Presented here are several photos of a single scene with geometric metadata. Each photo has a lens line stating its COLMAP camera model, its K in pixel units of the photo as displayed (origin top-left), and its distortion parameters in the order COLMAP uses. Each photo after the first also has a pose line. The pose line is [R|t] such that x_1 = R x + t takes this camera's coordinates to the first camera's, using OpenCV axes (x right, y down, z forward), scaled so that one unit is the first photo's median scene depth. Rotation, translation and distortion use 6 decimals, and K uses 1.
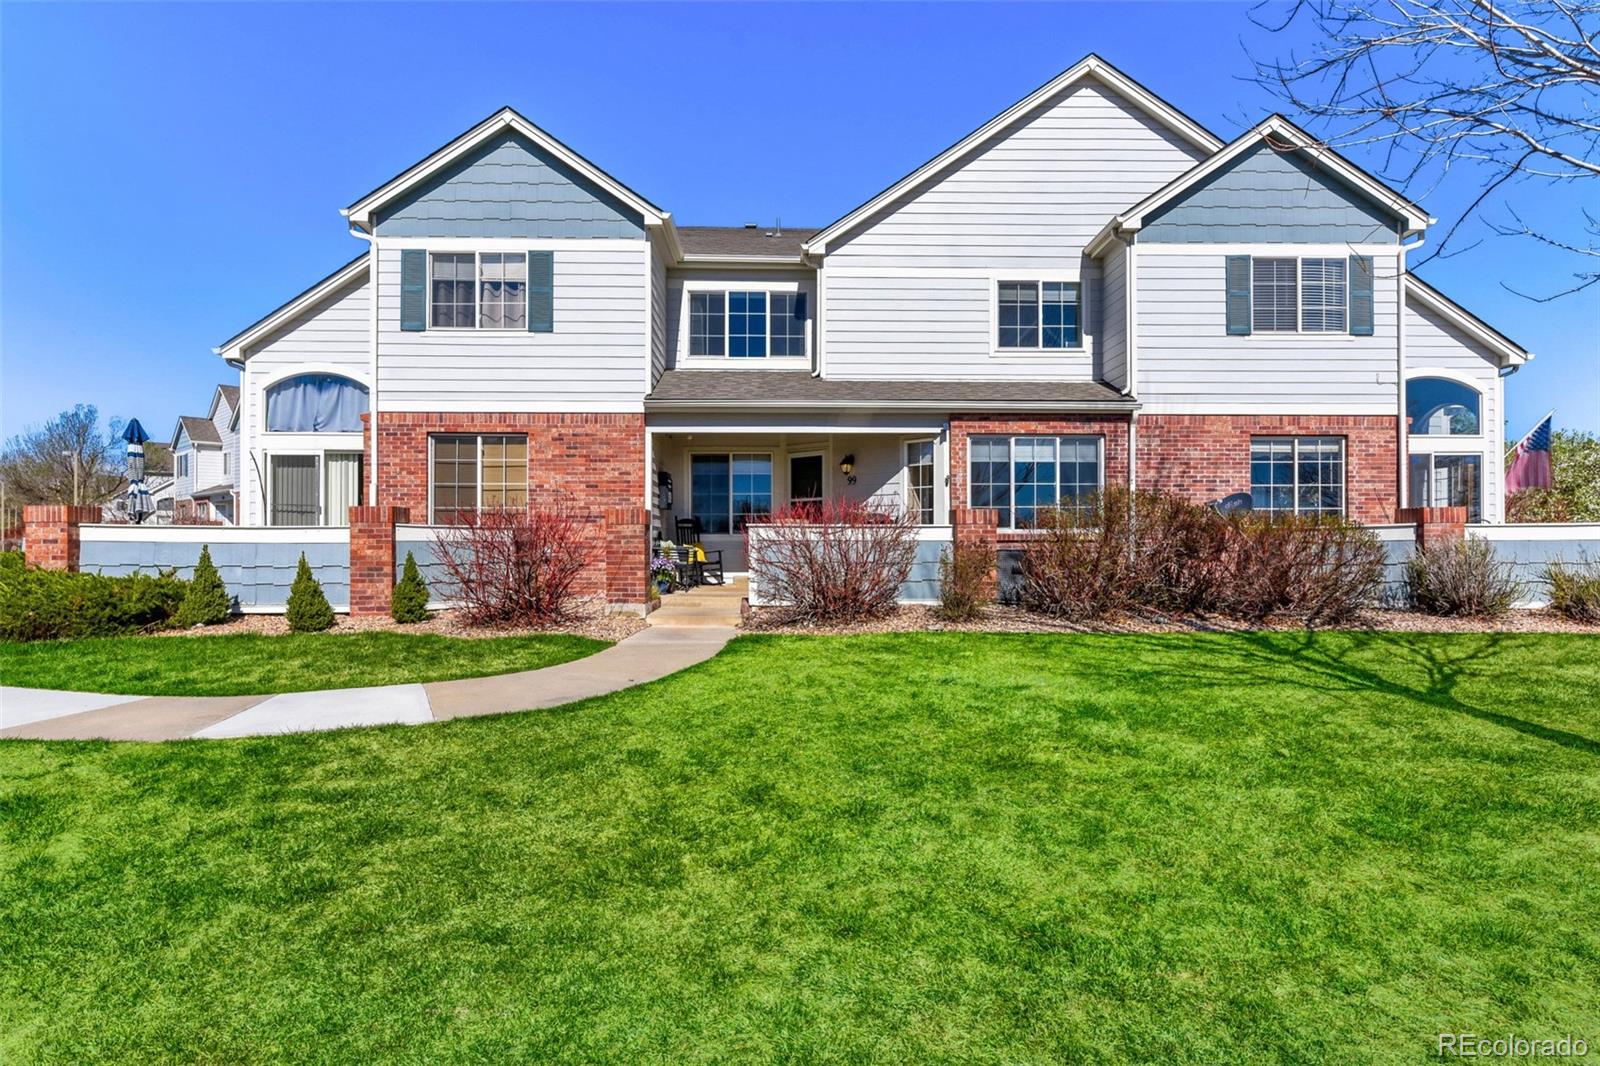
lens RADIAL K [[918.5, 0, 754.3], [0, 918.5, 534.8], [0, 0, 1]] dist [0.004812, 0.001523]
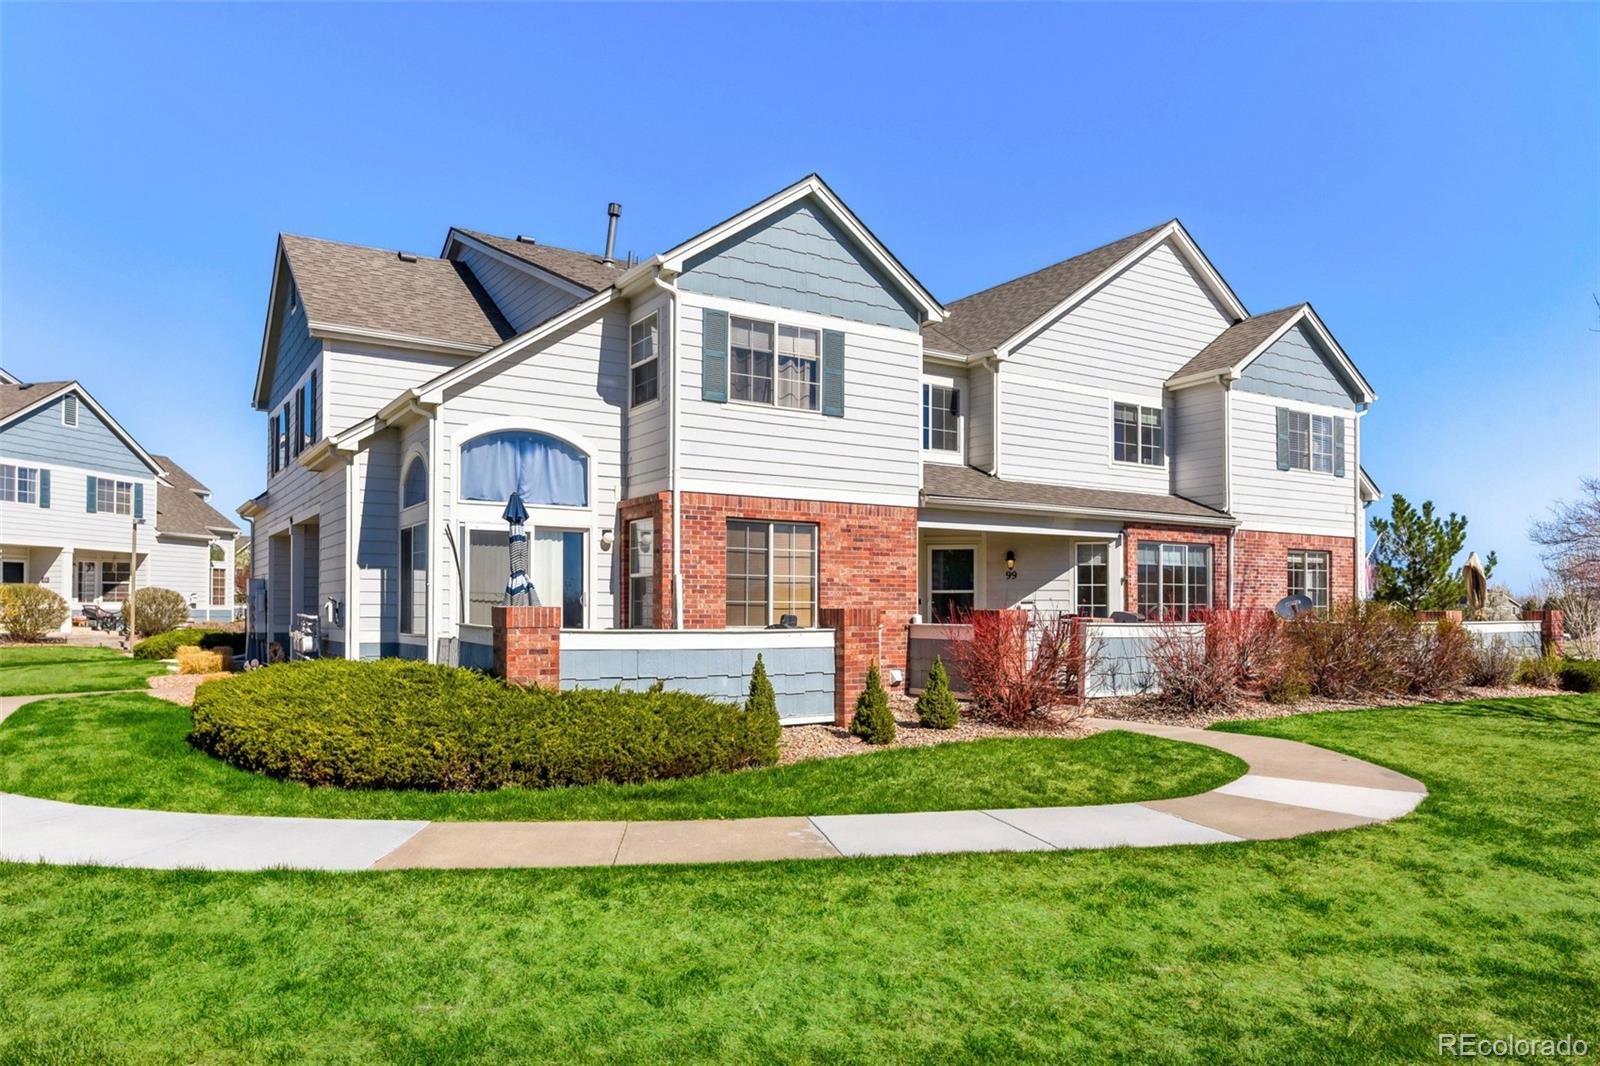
lens RADIAL K [[1102.6, 0, 799.5], [0, 1102.6, 594.7], [0, 0, 1]] dist [-0.003521, -0.001281]
pose [[0.851531, 0.010255, 0.524204, -0.843323], [-0.008116, 0.999947, -0.006379, -0.029662], [-0.524242, 0.001178, 0.851569, 0.053777]]
